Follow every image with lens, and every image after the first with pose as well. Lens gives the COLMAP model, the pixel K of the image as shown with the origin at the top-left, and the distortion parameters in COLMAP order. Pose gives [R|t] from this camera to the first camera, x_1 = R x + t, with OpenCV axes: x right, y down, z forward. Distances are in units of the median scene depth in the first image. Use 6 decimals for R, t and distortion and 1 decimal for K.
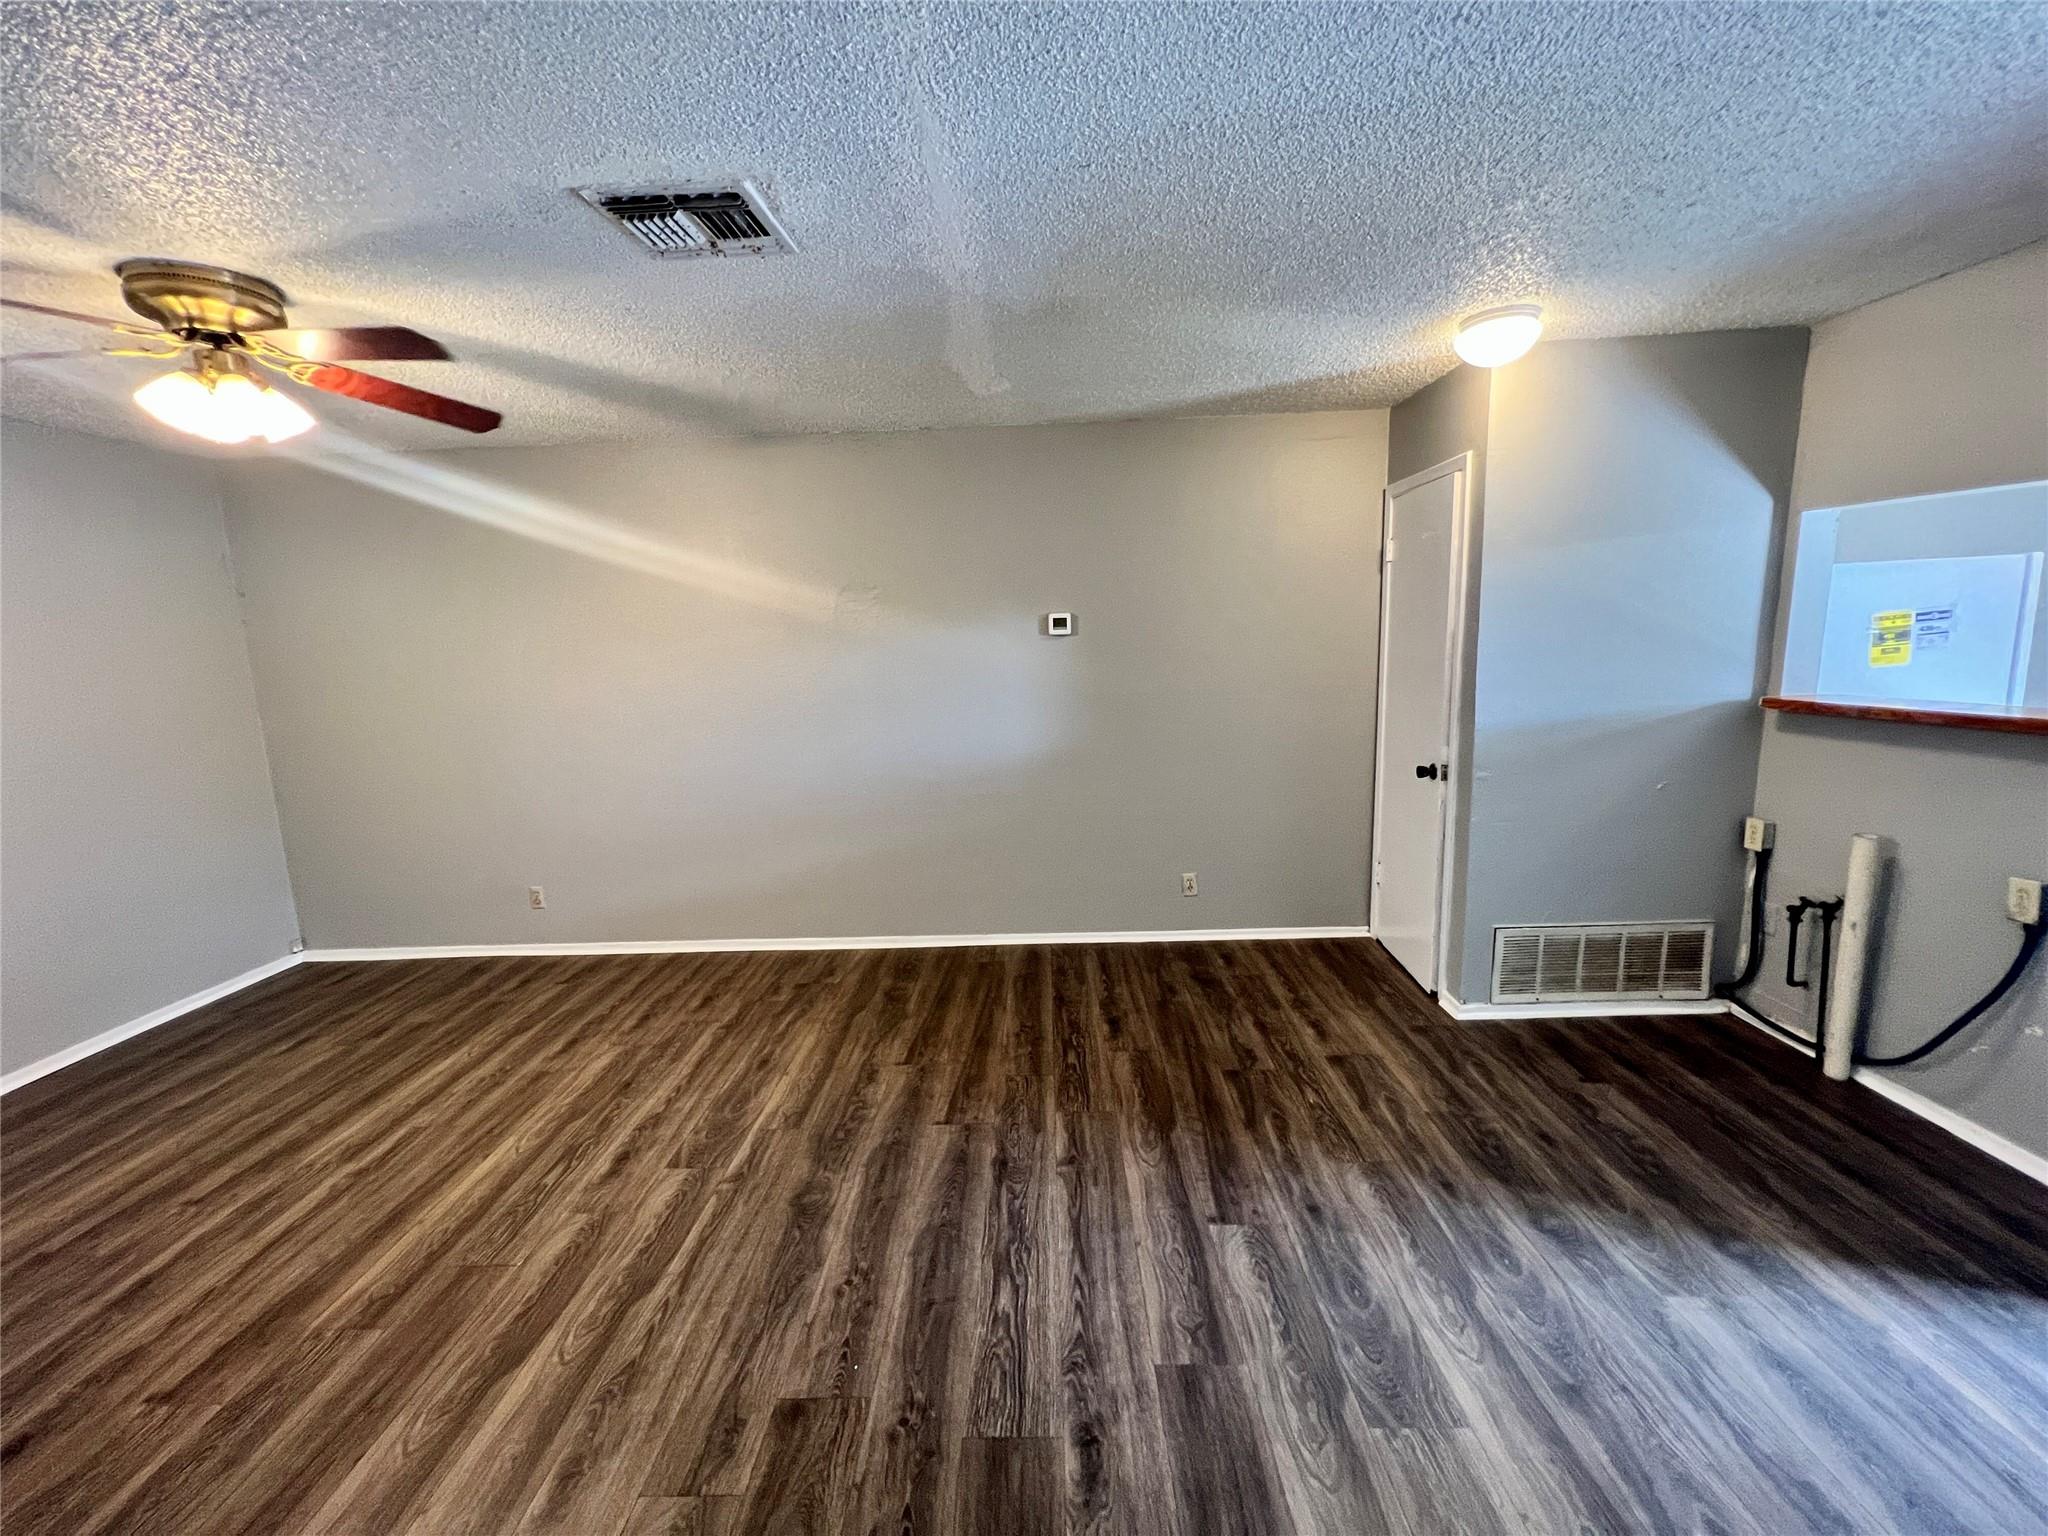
lens RADIAL K [[818.6, 0, 1021.2], [0, 818.6, 765.5], [0, 0, 1]] dist [0.000004, 0.000220]
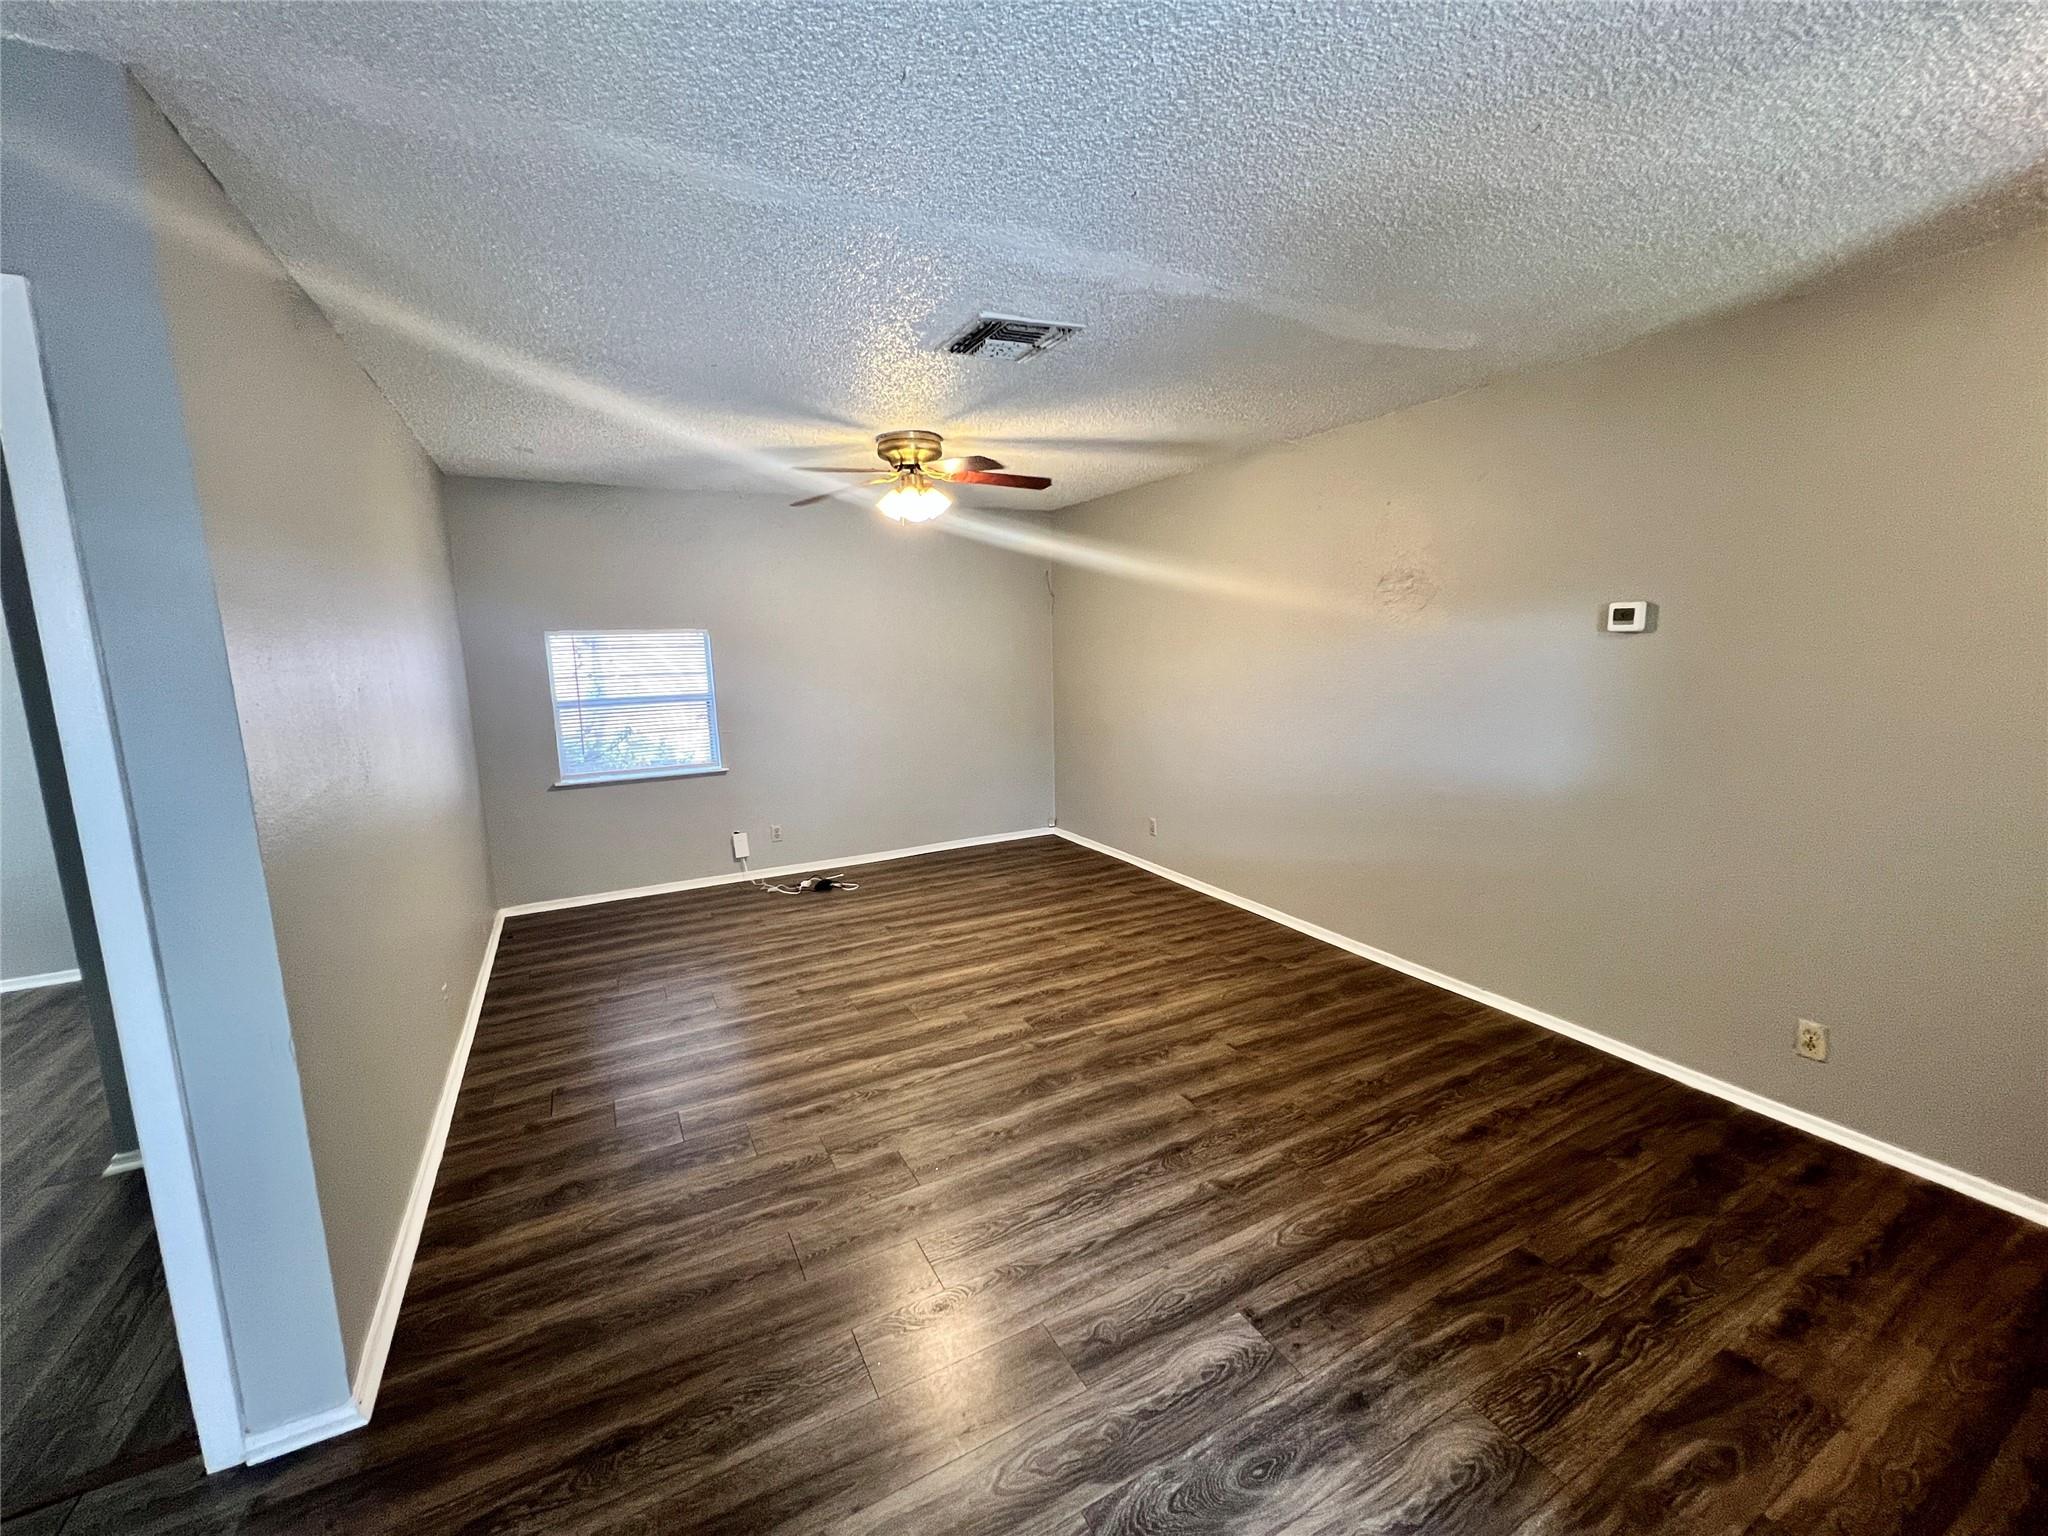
lens RADIAL K [[818.6, 0, 1021.2], [0, 818.6, 765.5], [0, 0, 1]] dist [0.000004, 0.000220]
pose [[0.494803, 0.158610, -0.854408, 0.591758], [-0.131329, 0.985558, 0.106901, -0.067886], [0.859024, 0.059314, 0.508487, 0.233256]]
